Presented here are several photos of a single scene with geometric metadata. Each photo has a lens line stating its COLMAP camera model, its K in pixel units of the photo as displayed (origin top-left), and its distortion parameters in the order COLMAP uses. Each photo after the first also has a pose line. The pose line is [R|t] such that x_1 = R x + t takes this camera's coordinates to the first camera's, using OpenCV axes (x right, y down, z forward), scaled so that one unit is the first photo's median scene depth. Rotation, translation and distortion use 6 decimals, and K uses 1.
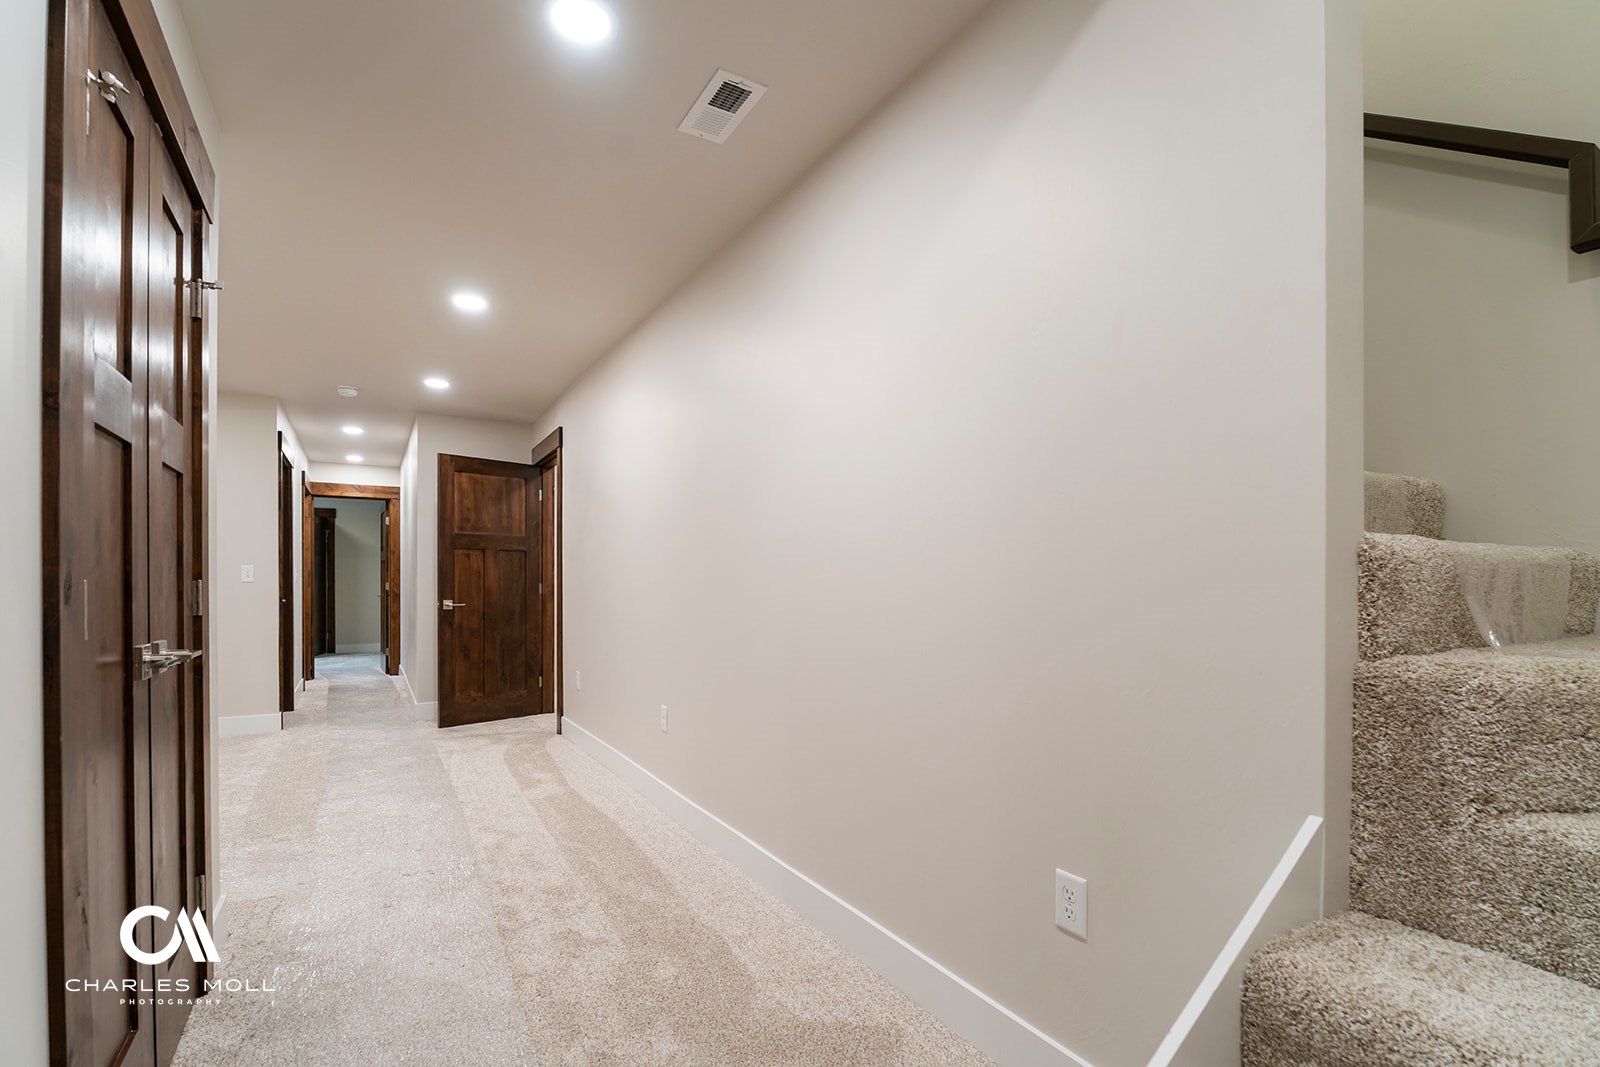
lens RADIAL K [[740.1, 0, 798.6], [0, 740.1, 578.9], [0, 0, 1]] dist [-0.014128, -0.000094]
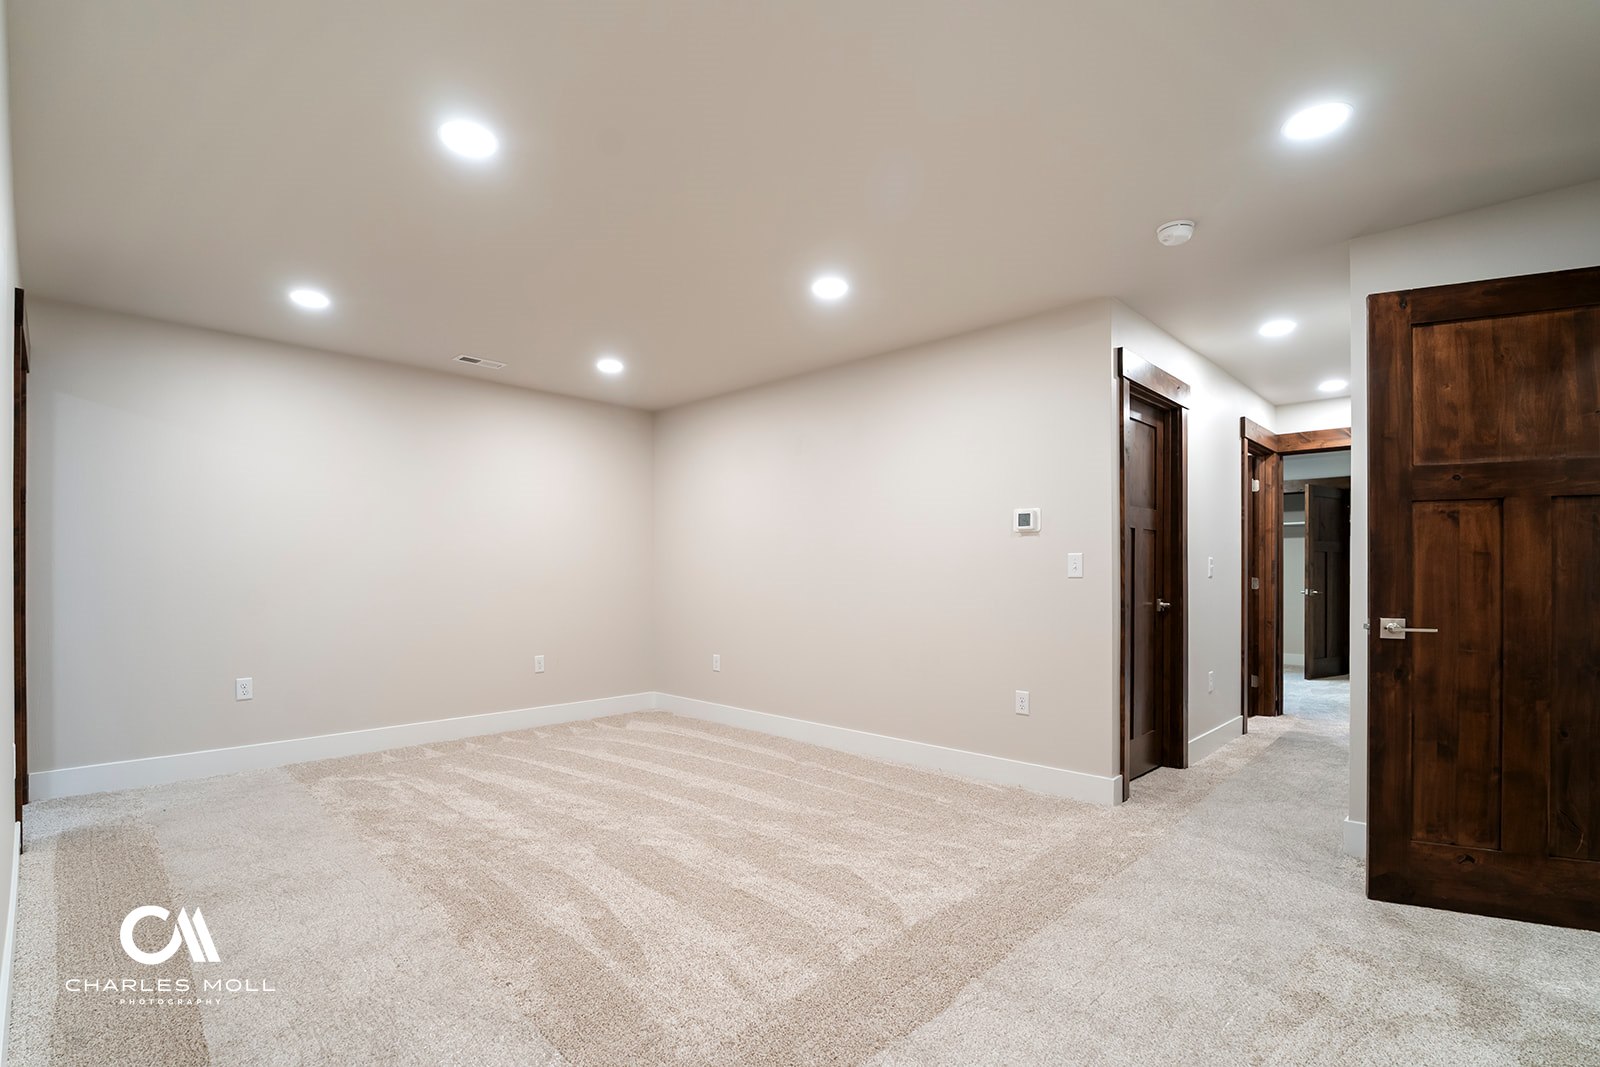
lens RADIAL K [[740.1, 0, 798.6], [0, 740.1, 578.9], [0, 0, 1]] dist [-0.014128, -0.000094]
pose [[0.244620, 0.001516, -0.969618, -0.129661], [0.003923, 0.999989, 0.002553, 0.002420], [0.969611, -0.004429, 0.244611, 0.529747]]
